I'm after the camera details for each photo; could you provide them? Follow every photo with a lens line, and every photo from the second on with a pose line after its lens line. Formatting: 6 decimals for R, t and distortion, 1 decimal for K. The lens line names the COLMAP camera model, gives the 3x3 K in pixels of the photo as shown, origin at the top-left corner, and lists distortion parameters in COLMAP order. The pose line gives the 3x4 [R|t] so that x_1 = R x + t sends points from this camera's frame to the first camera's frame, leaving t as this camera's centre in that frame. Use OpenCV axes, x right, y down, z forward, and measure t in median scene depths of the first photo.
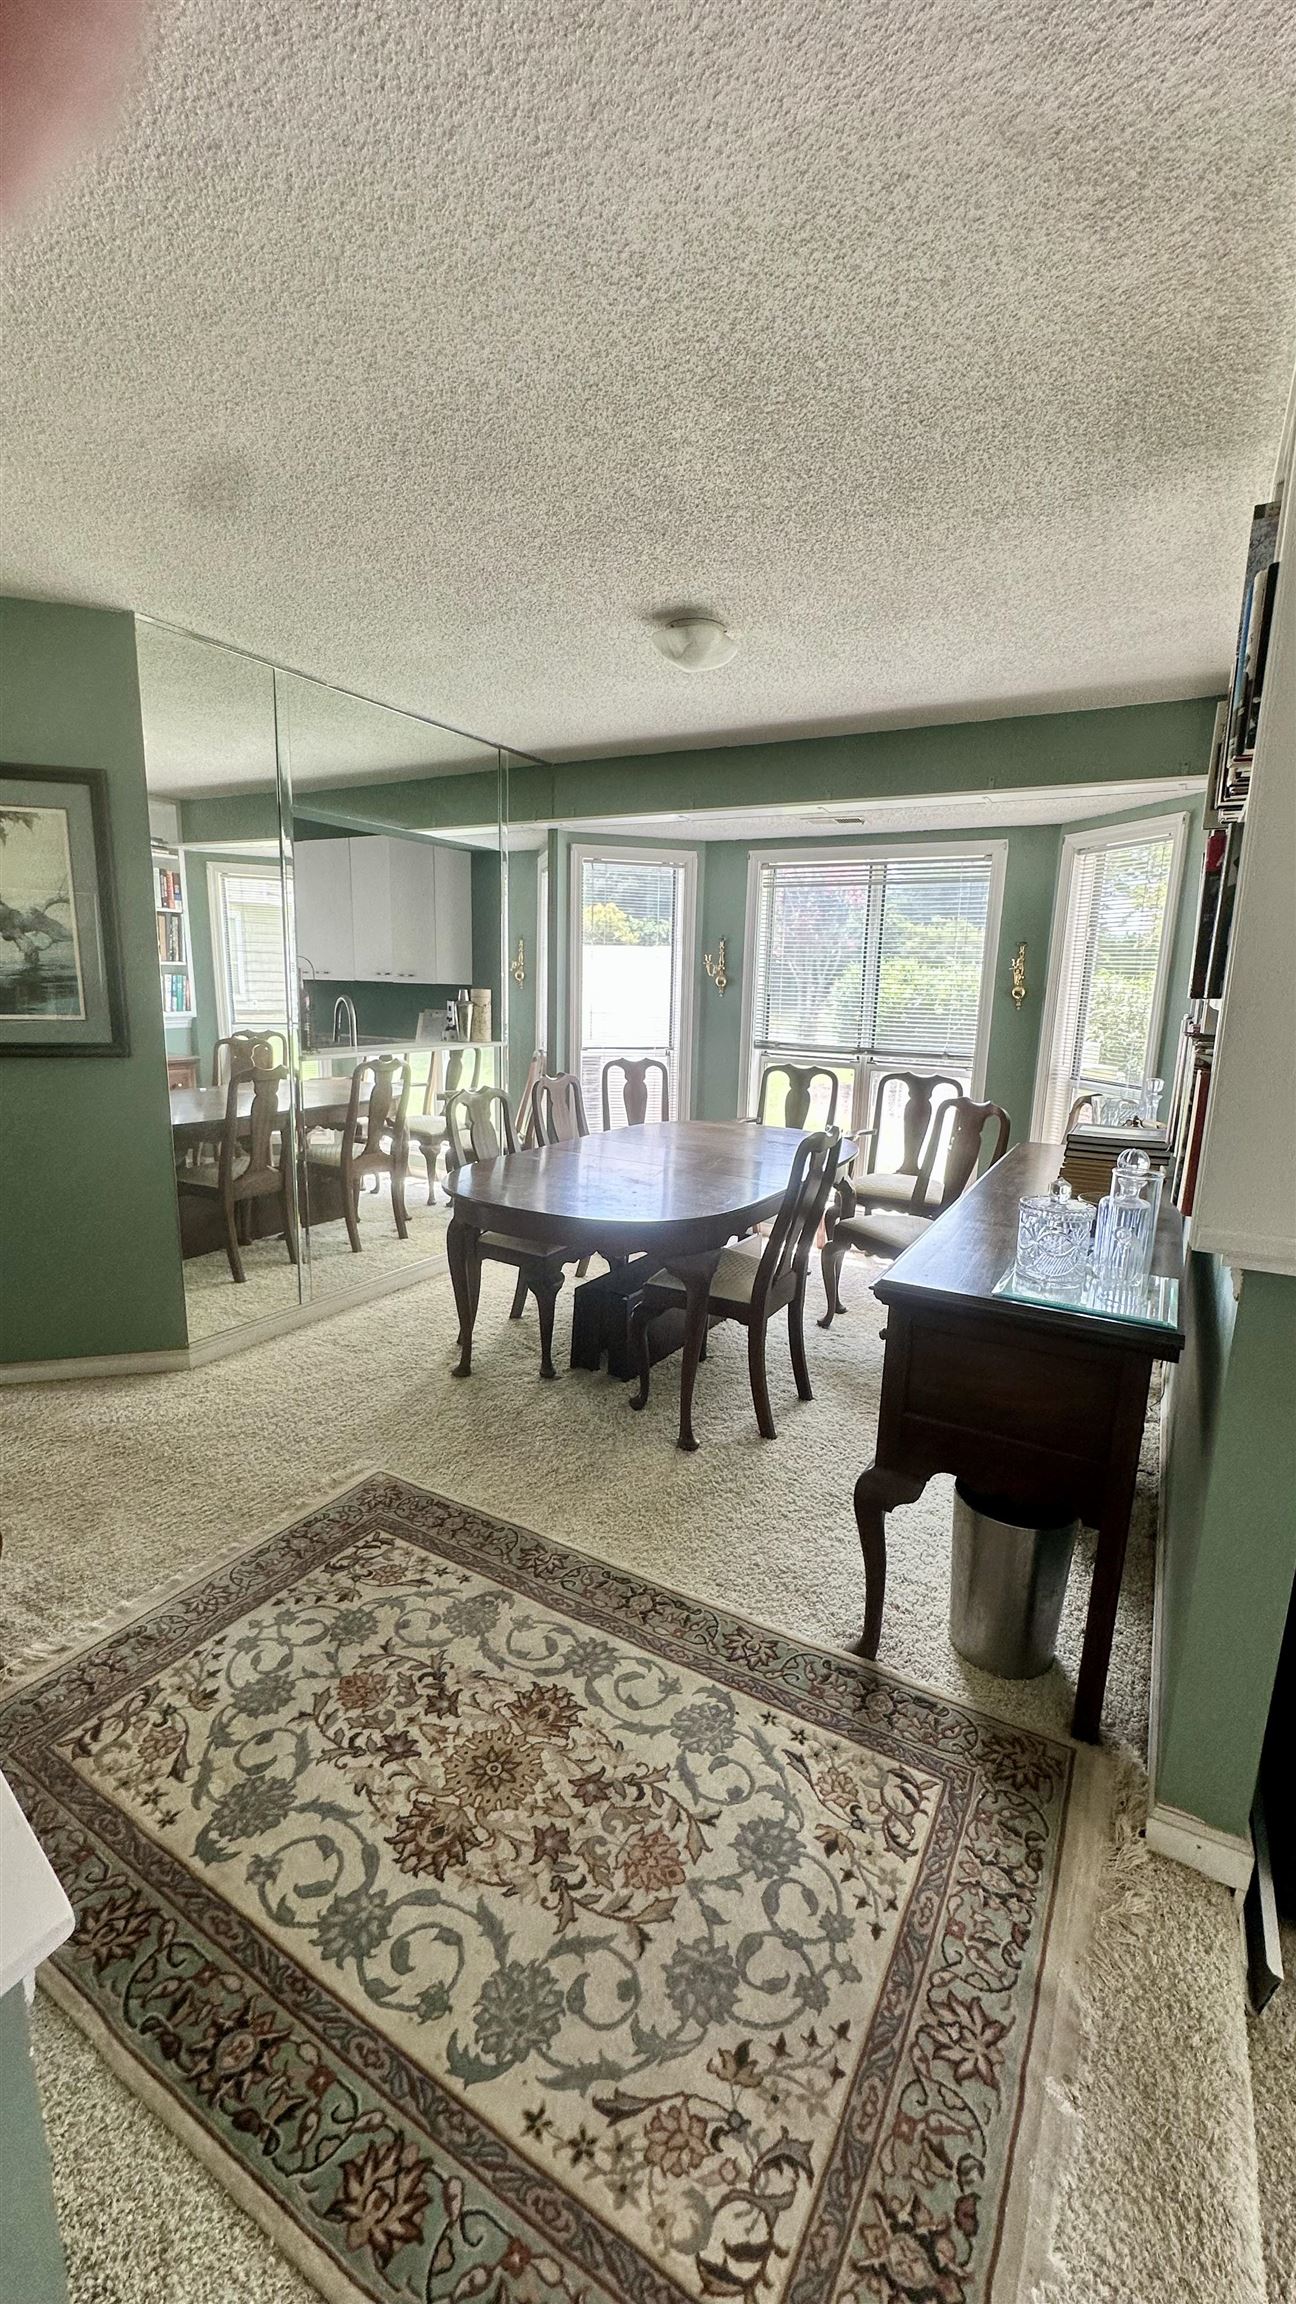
lens RADIAL K [[921.6, 0, 643.4], [0, 921.6, 1150.9], [0, 0, 1]] dist [-0.001256, 0.000828]
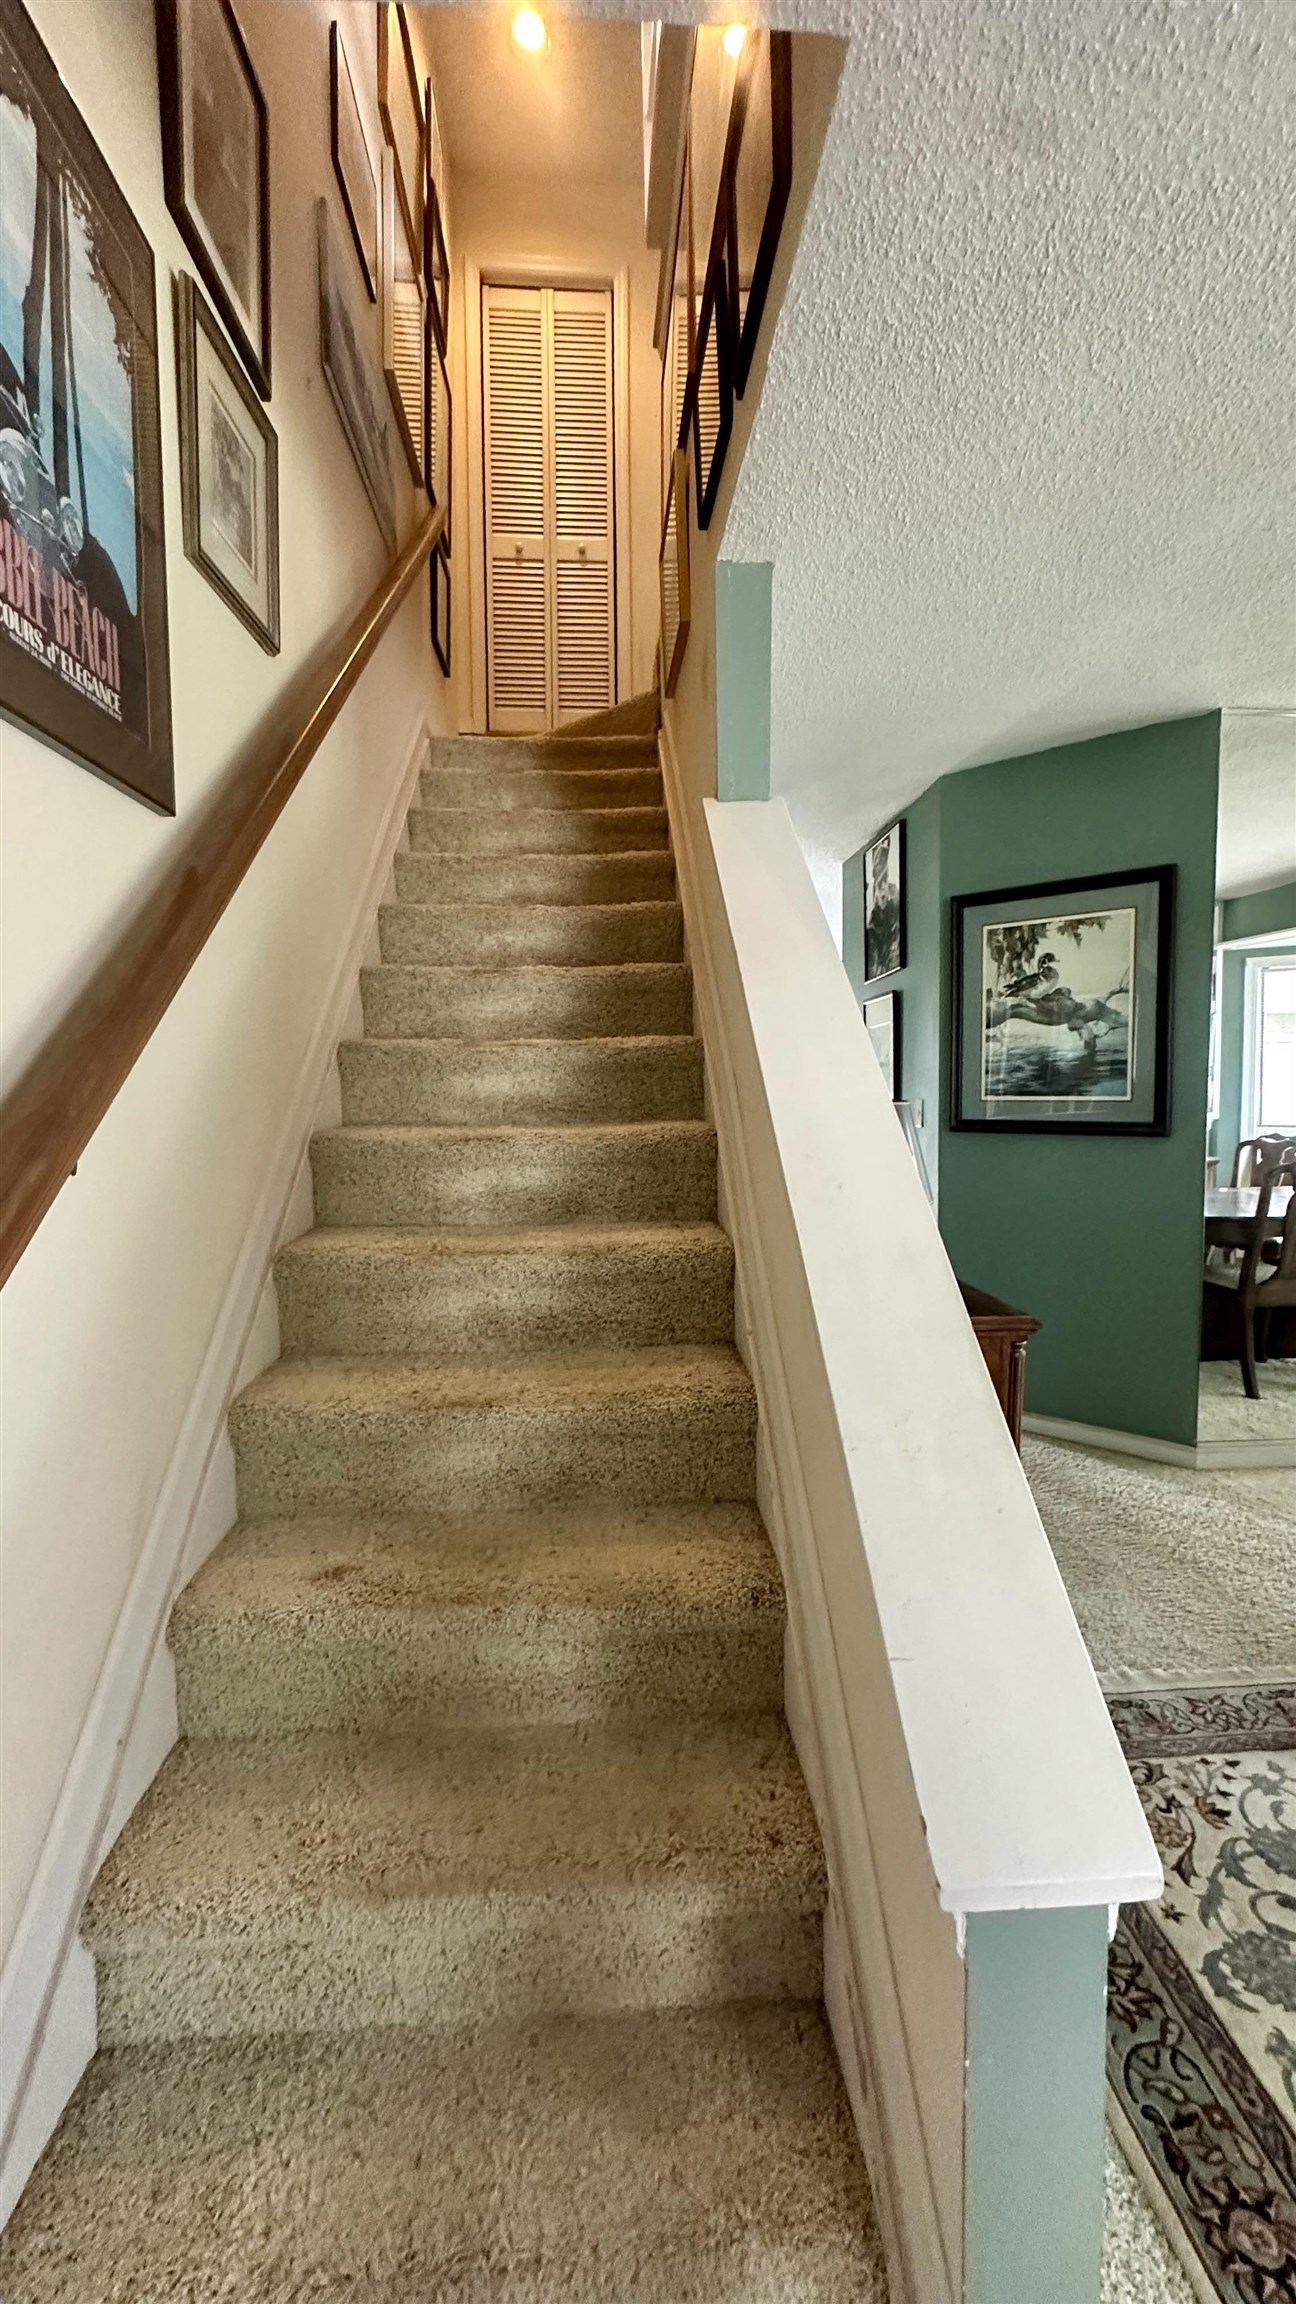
lens RADIAL K [[921.6, 0, 655.4], [0, 921.6, 1146.7], [0, 0, 1]] dist [-0.001256, 0.000828]
pose [[0.554067, 0.027650, -0.832013, -0.039061], [-0.133065, 0.989539, -0.055727, 0.059294], [0.821769, 0.141588, 0.551950, -0.033059]]
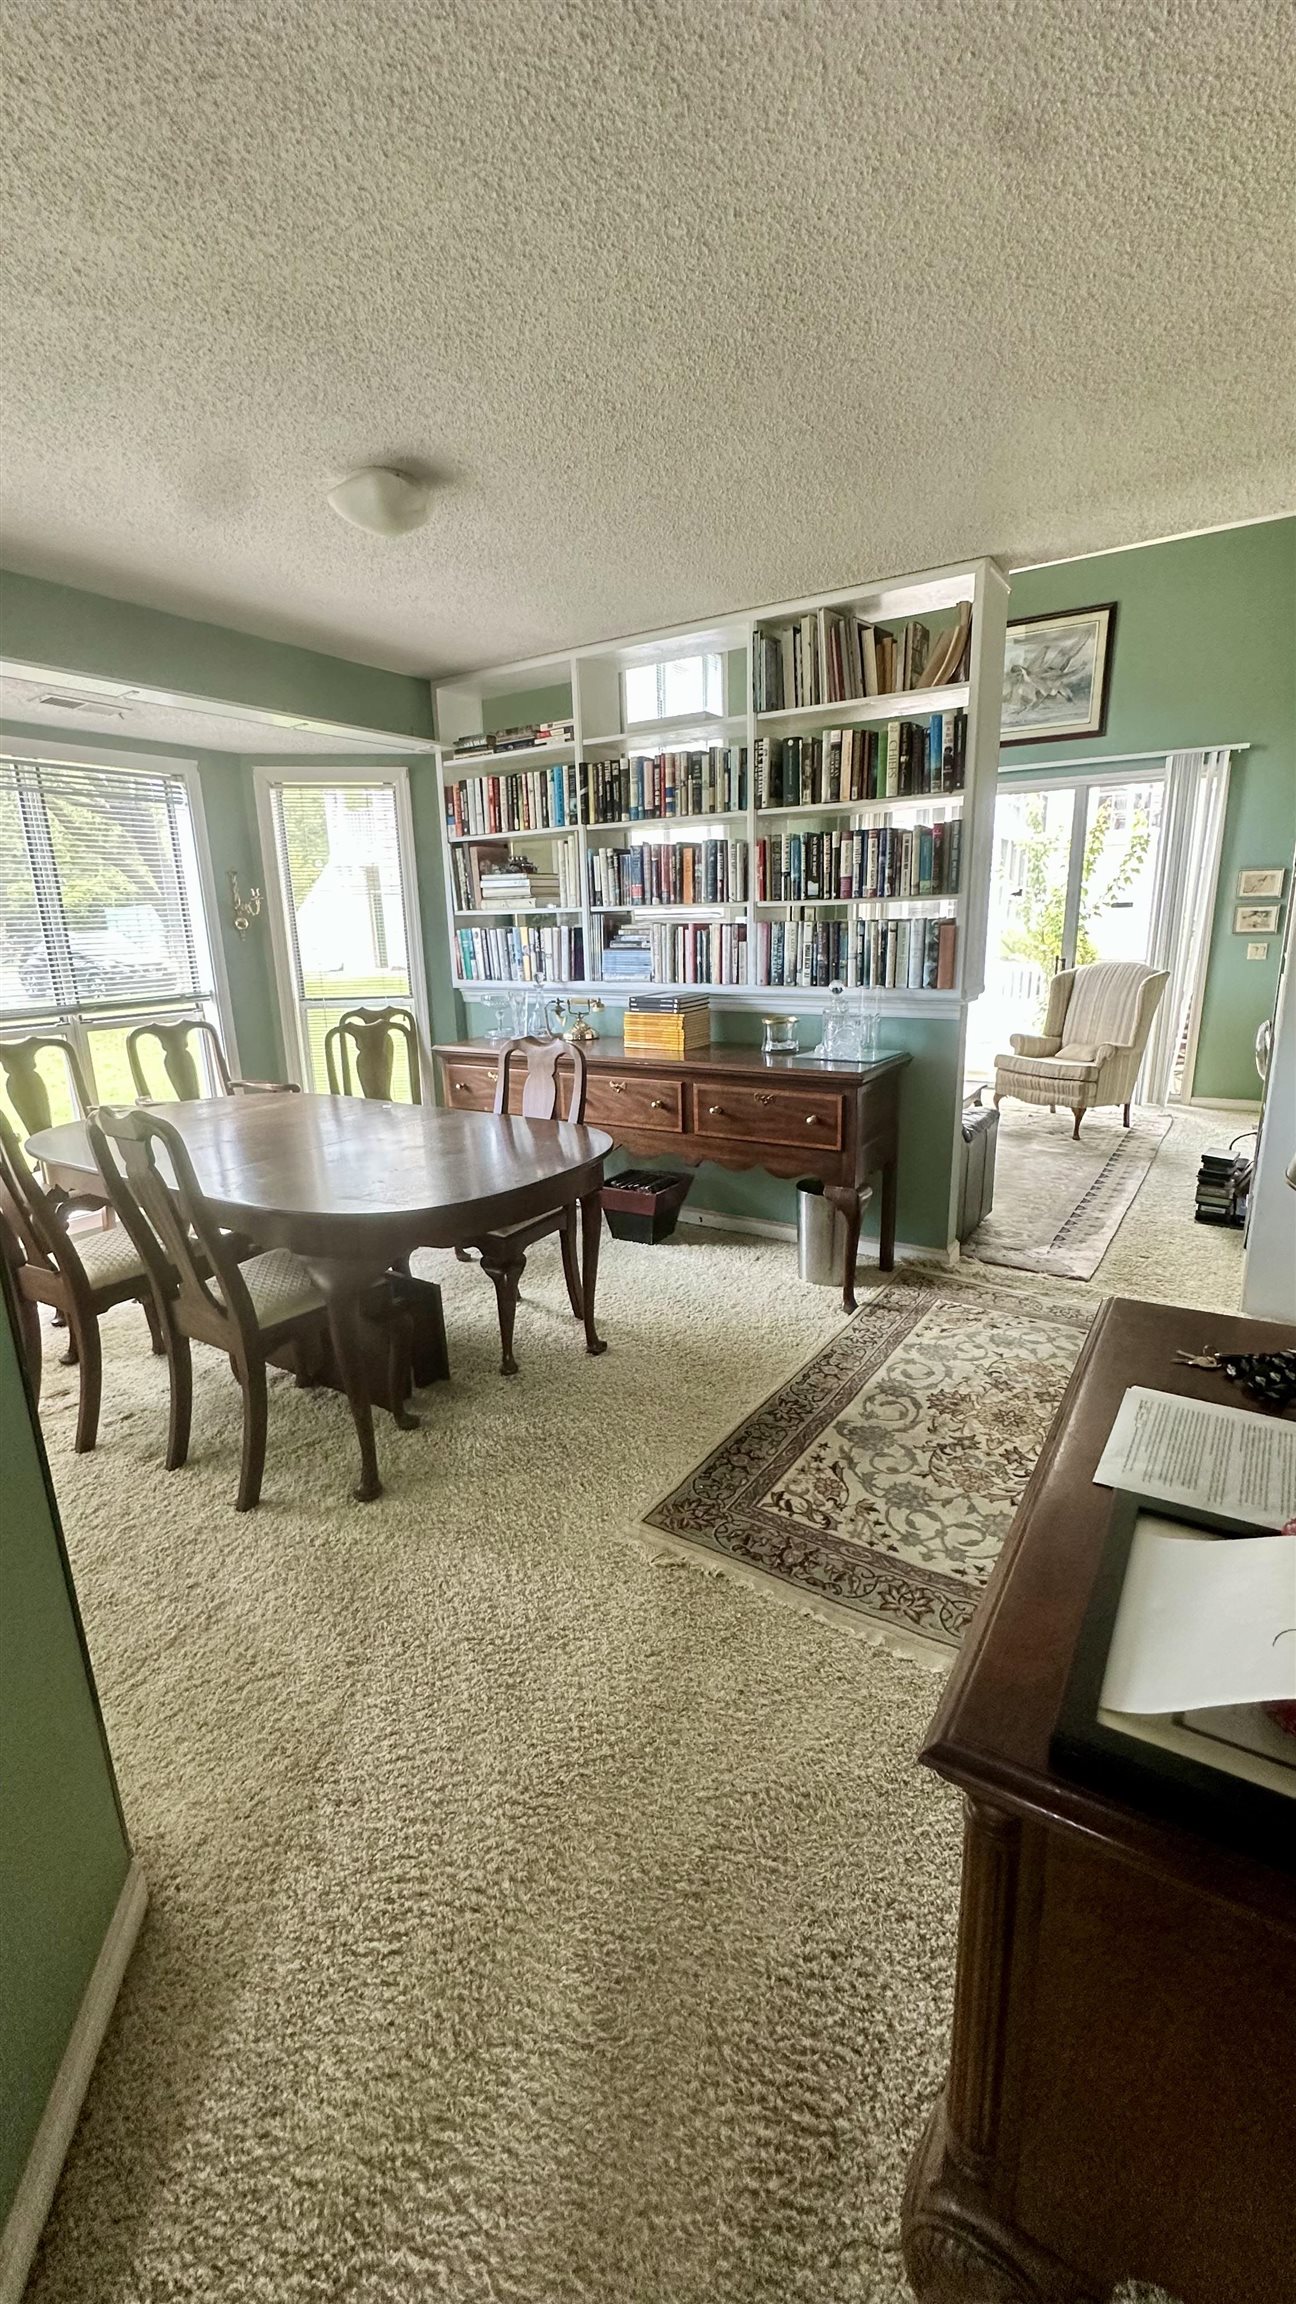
lens RADIAL K [[921.6, 0, 640.9], [0, 921.6, 1157.9], [0, 0, 1]] dist [-0.001256, 0.000828]
pose [[0.058499, -0.276855, 0.959129, -1.183958], [0.214704, 0.941780, 0.258752, -0.197589], [-0.974926, 0.190792, 0.114536, 1.029906]]
